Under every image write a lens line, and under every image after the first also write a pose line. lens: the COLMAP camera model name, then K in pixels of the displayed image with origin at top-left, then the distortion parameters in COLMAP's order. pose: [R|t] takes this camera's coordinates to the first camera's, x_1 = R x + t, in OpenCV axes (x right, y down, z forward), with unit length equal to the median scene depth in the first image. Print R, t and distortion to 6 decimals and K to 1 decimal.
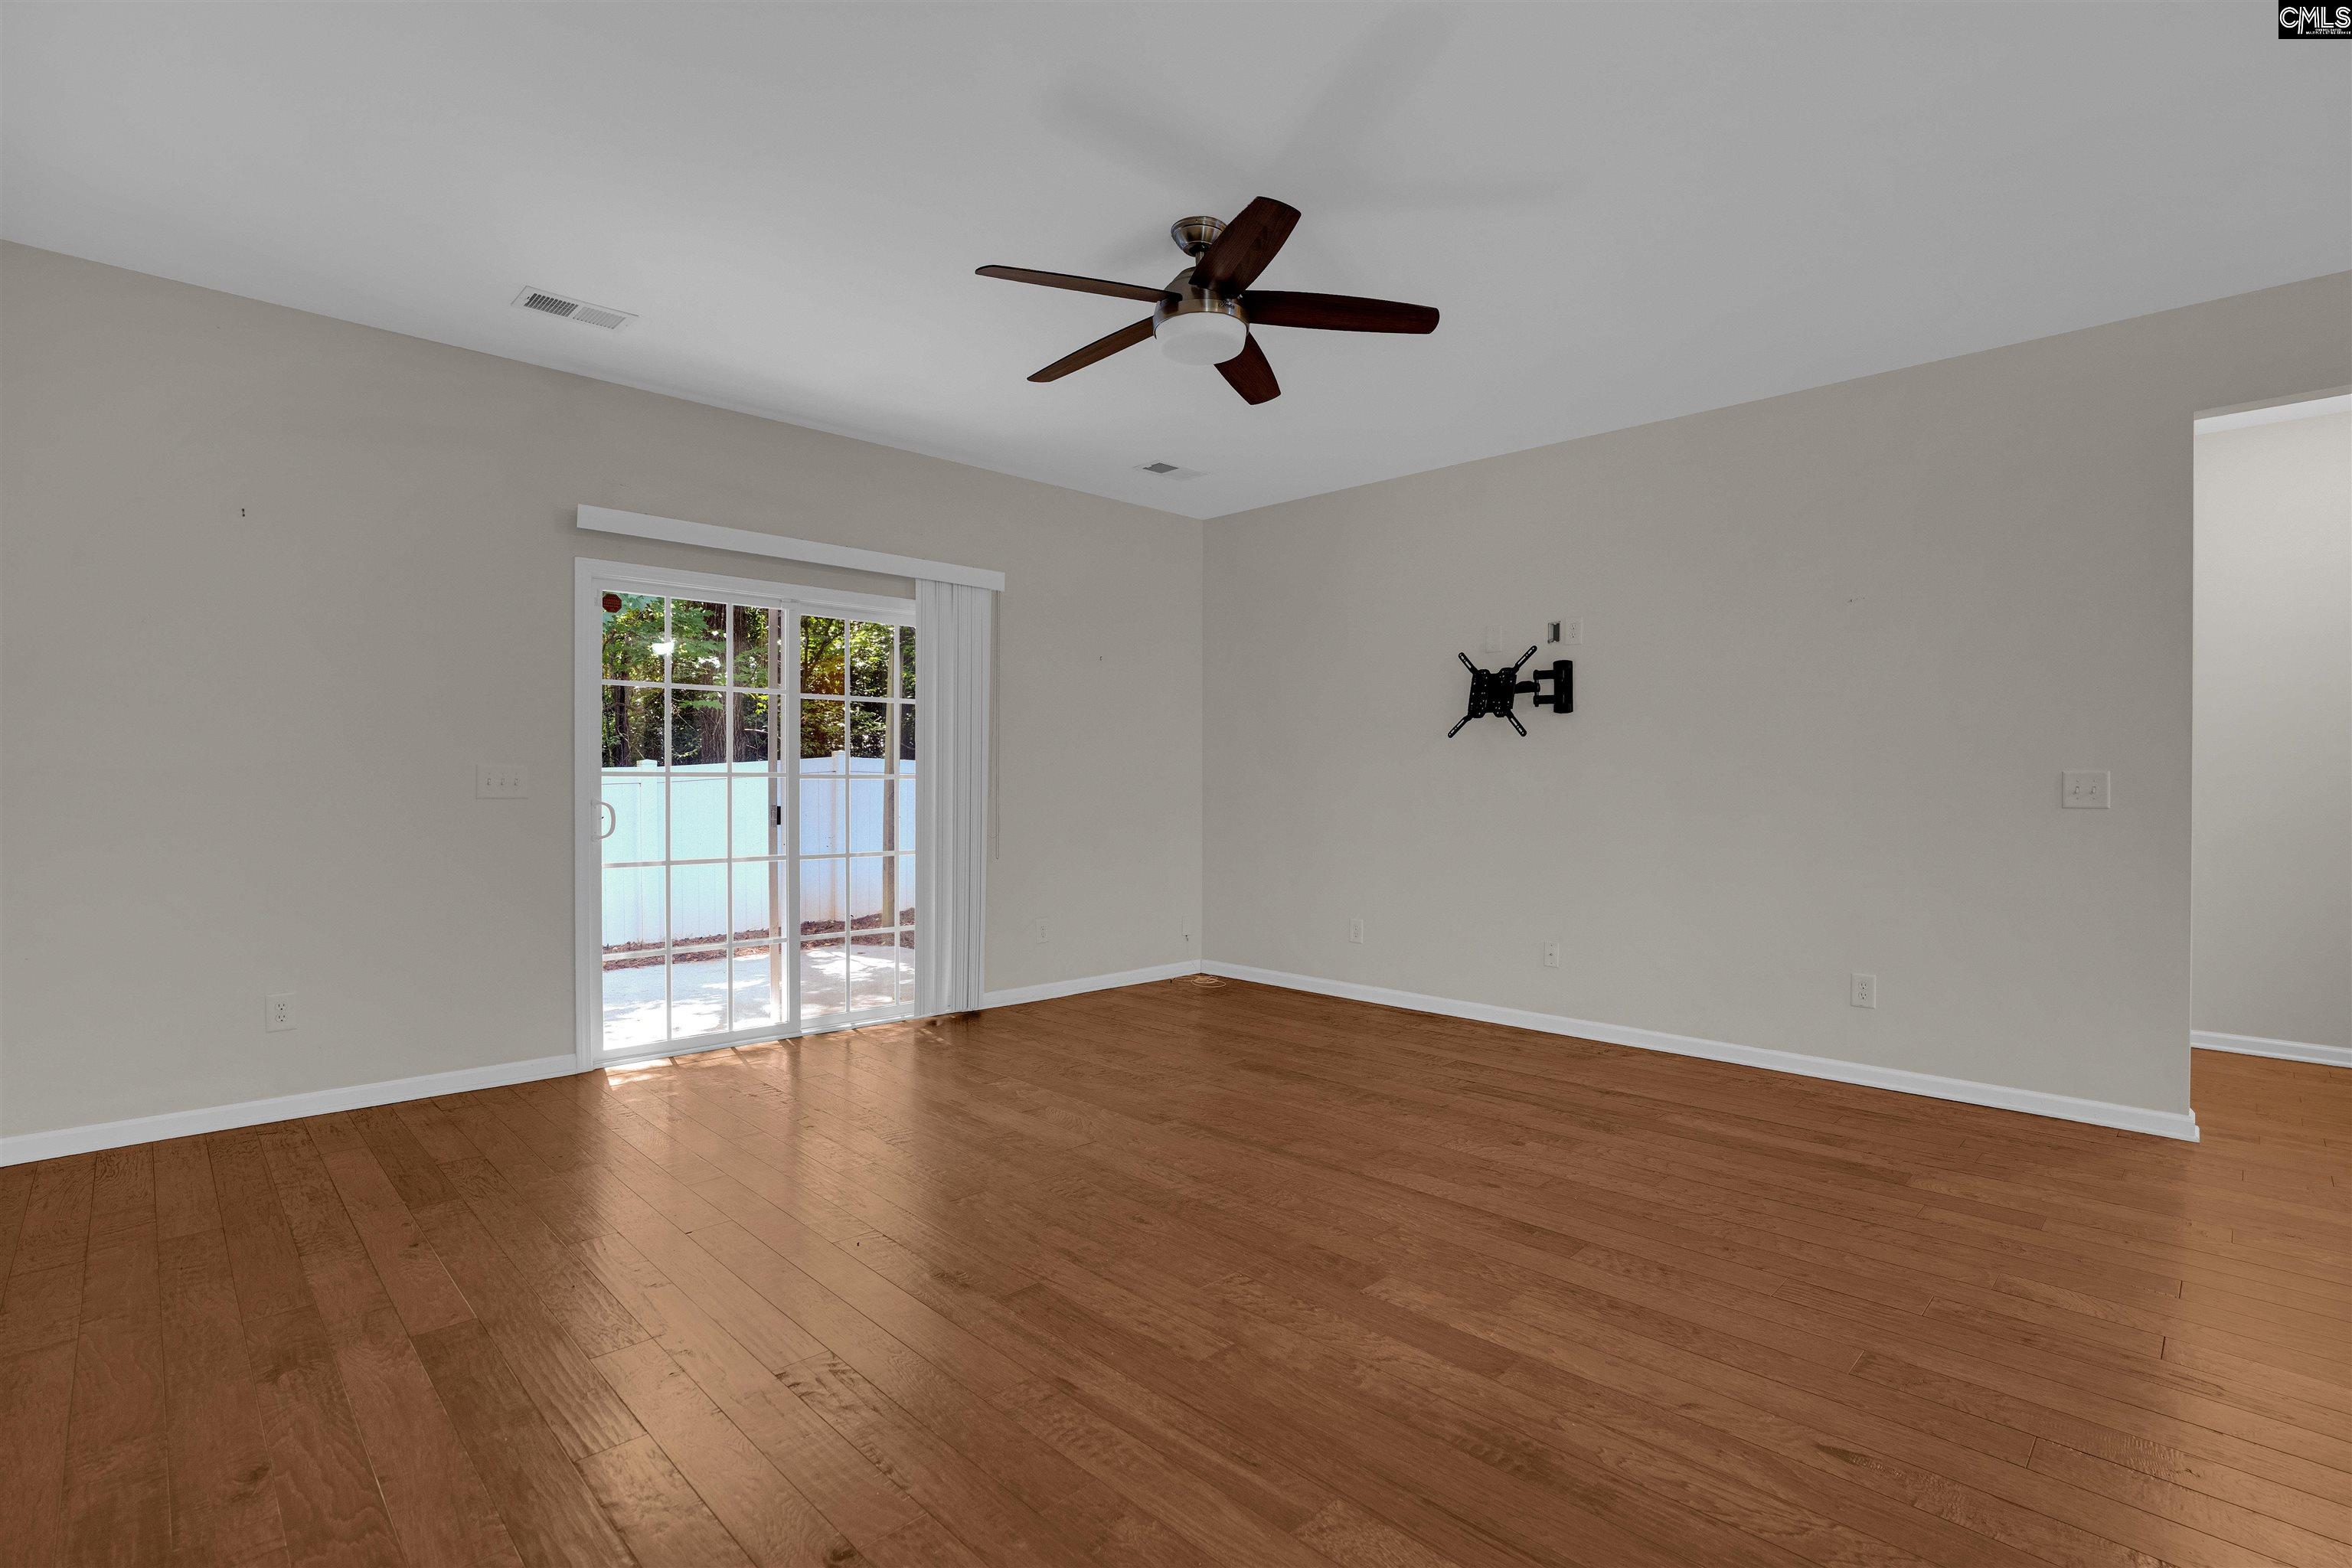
lens RADIAL K [[1105.6, 0, 1176.0], [0, 1105.6, 784.0], [0, 0, 1]] dist [-0.073547, 0.031030]
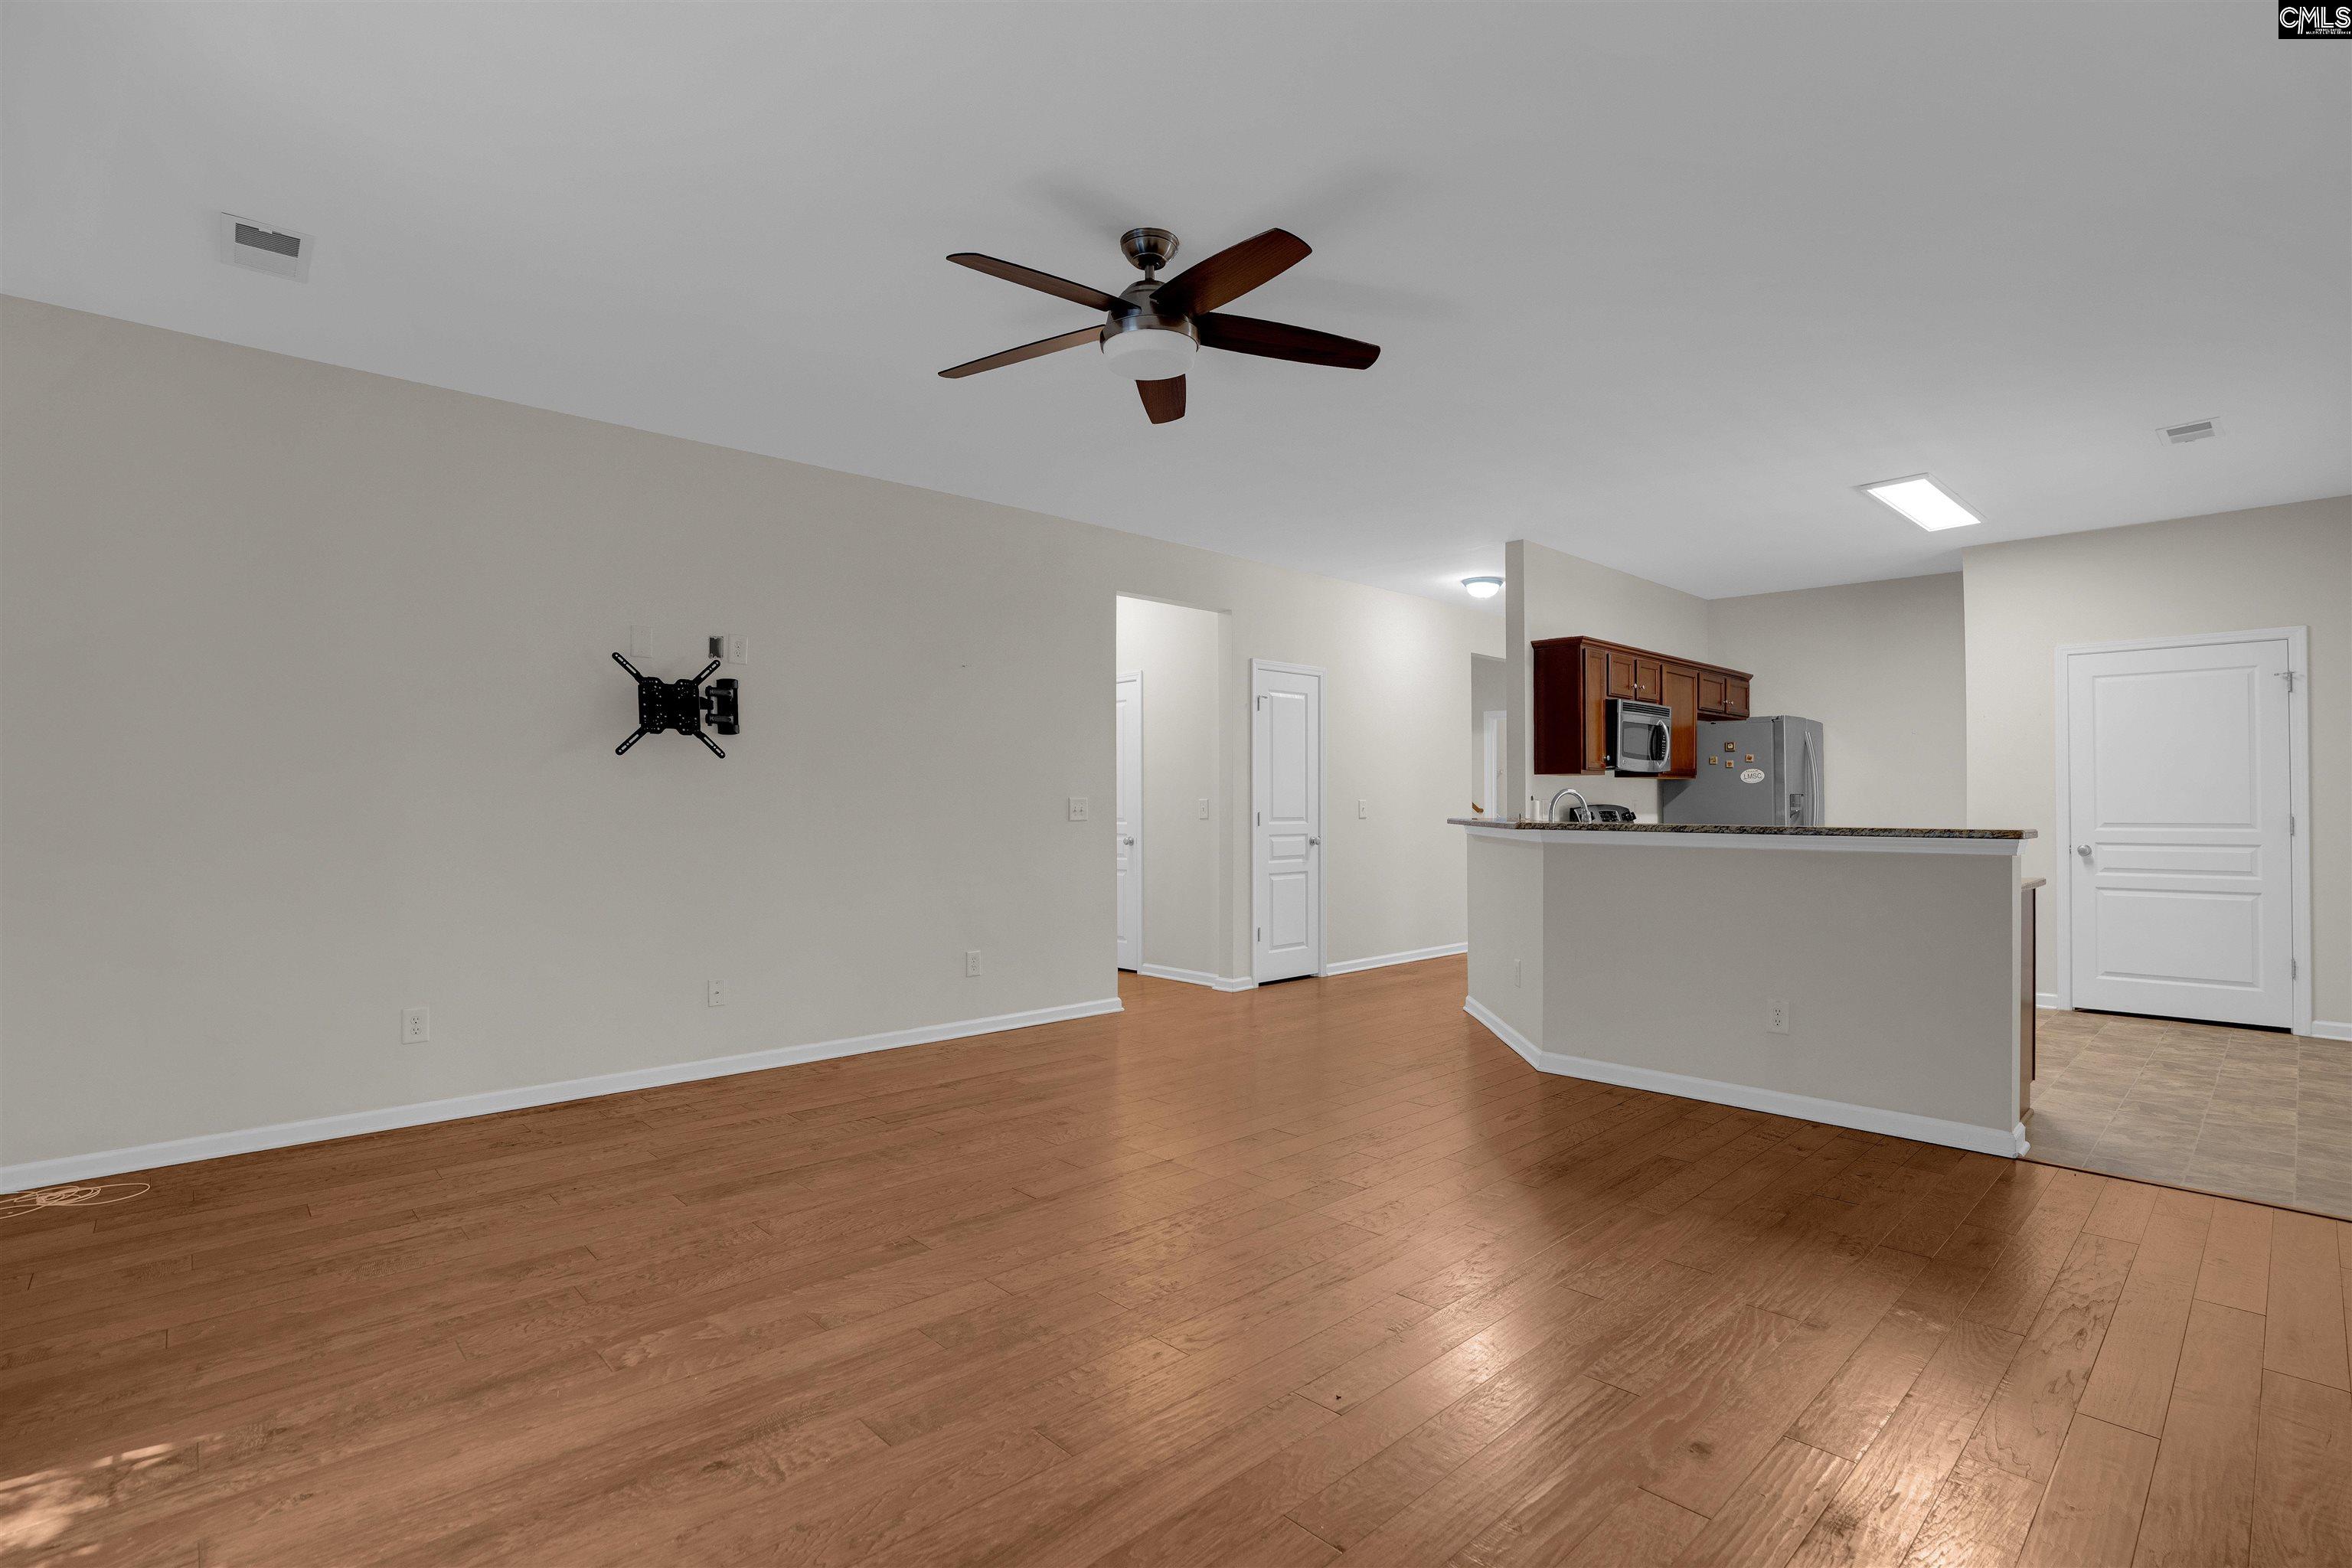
lens RADIAL K [[1116.1, 0, 1177.5], [0, 1116.1, 790.8], [0, 0, 1]] dist [-0.078359, 0.030821]
pose [[0.015501, 0.007551, 0.999851, -0.669674], [0.005620, 0.999955, -0.007639, -0.007751], [-0.999864, 0.005738, 0.015458, 0.676252]]
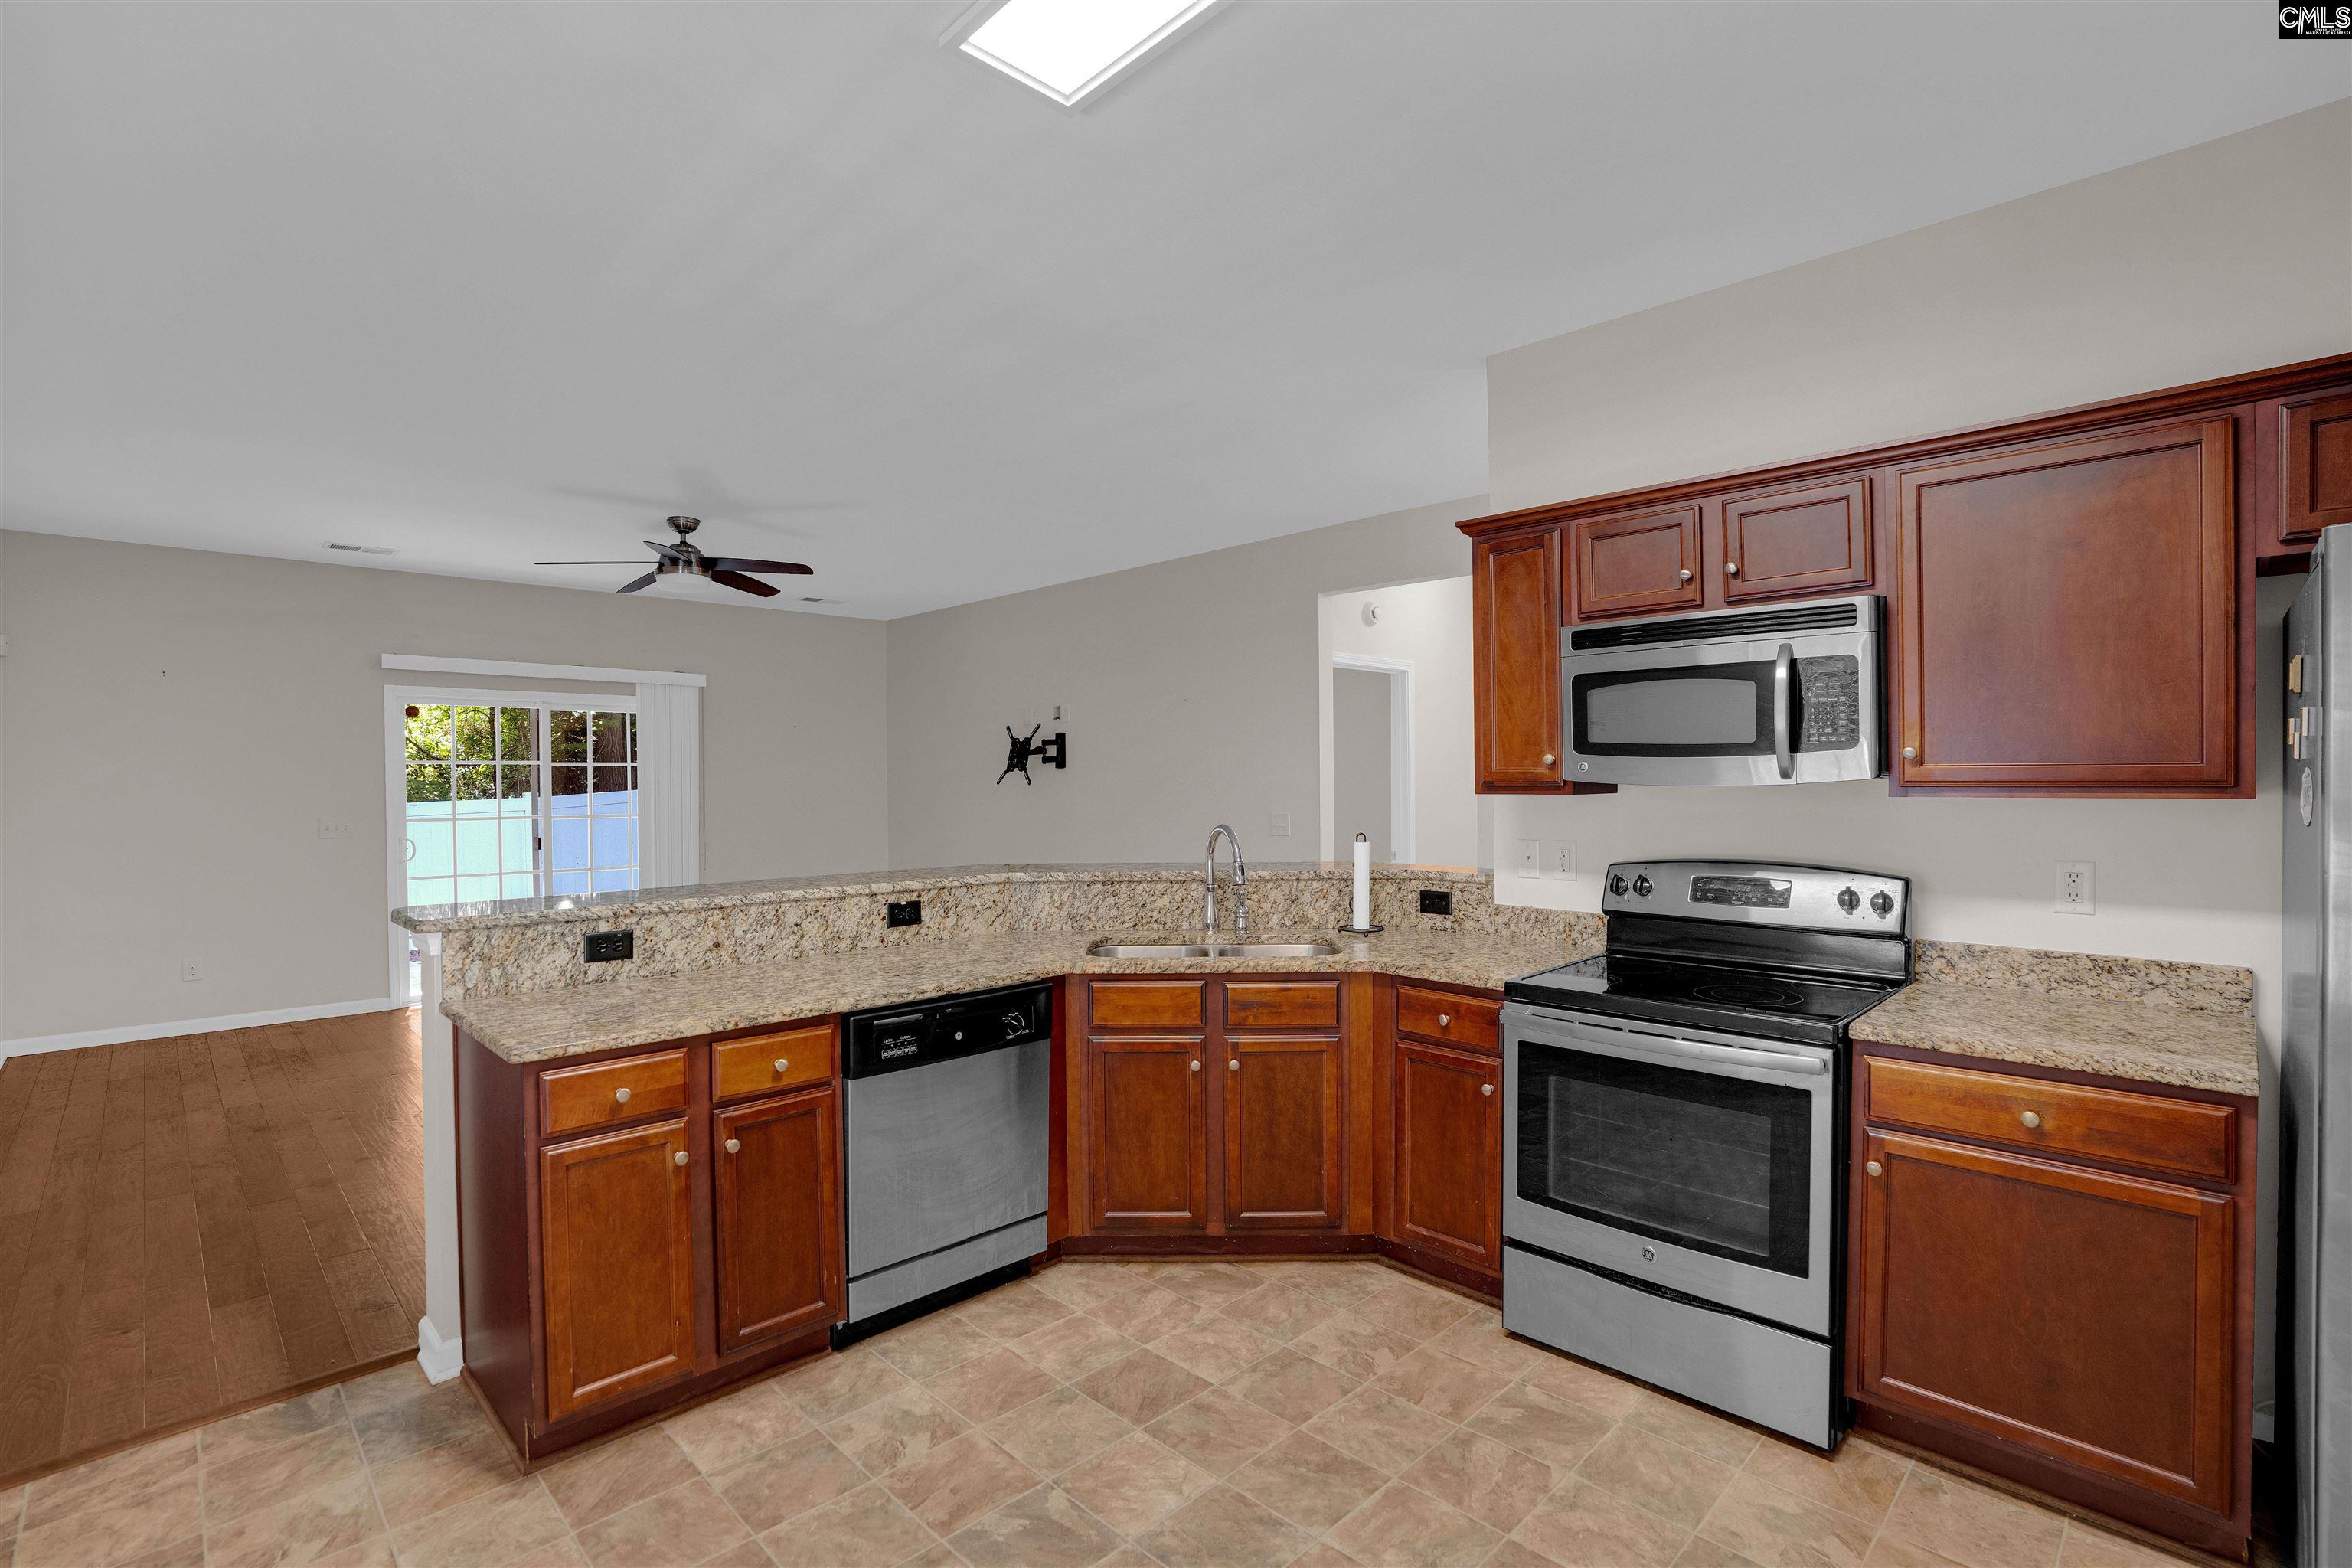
lens RADIAL K [[1085.1, 0, 1184.8], [0, 1085.1, 786.2], [0, 0, 1]] dist [-0.069021, 0.026674]
pose [[0.999857, -0.012914, 0.010893, 0.578907], [0.012900, 0.999916, 0.001342, -0.046341], [-0.010910, -0.001201, 0.999940, -0.535920]]
